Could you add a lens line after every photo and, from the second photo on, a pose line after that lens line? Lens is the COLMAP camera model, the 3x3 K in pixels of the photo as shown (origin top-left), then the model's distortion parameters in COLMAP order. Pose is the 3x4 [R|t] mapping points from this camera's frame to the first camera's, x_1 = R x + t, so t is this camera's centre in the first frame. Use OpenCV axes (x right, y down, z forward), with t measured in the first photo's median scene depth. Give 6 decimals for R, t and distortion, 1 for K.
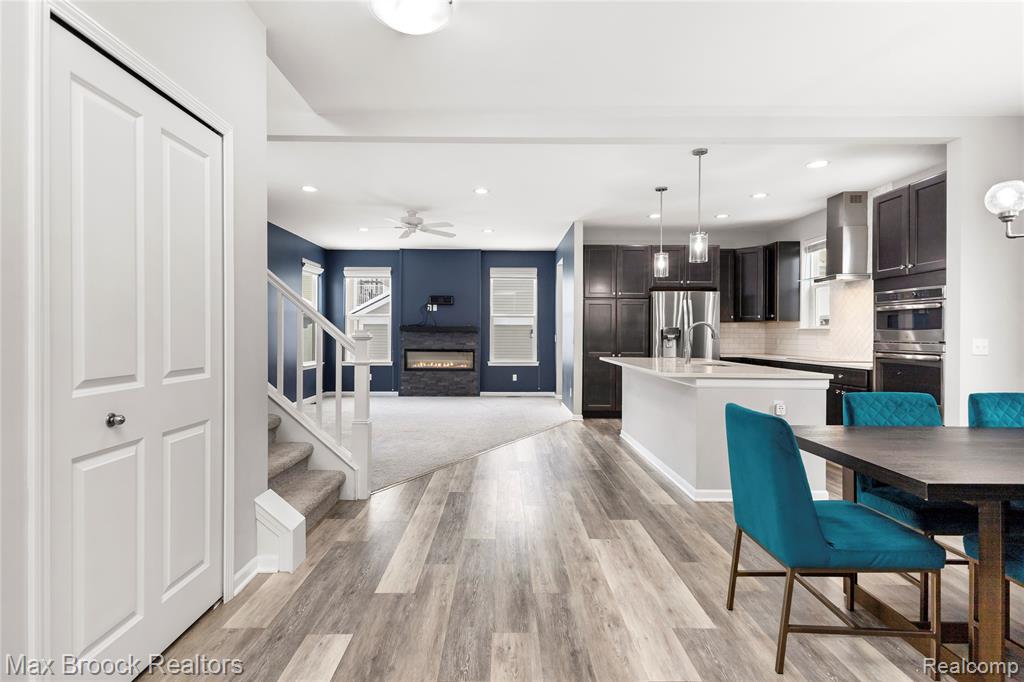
lens RADIAL K [[521.2, 0, 506.1], [0, 521.2, 315.8], [0, 0, 1]] dist [0.028134, 0.000651]
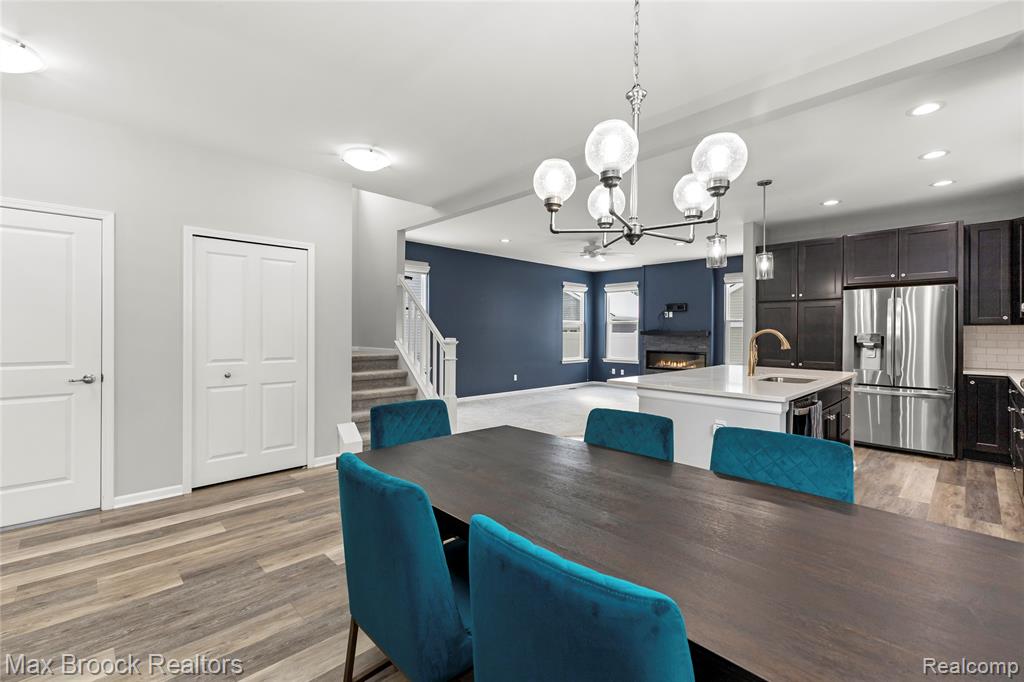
lens RADIAL K [[441.7, 0, 513.5], [0, 441.7, 332.4], [0, 0, 1]] dist [0.010288, -0.000736]
pose [[0.705489, -0.000574, -0.708721, 0.433133], [0.022414, 0.999518, 0.021502, -0.006787], [0.708366, -0.031055, 0.705161, 0.115374]]
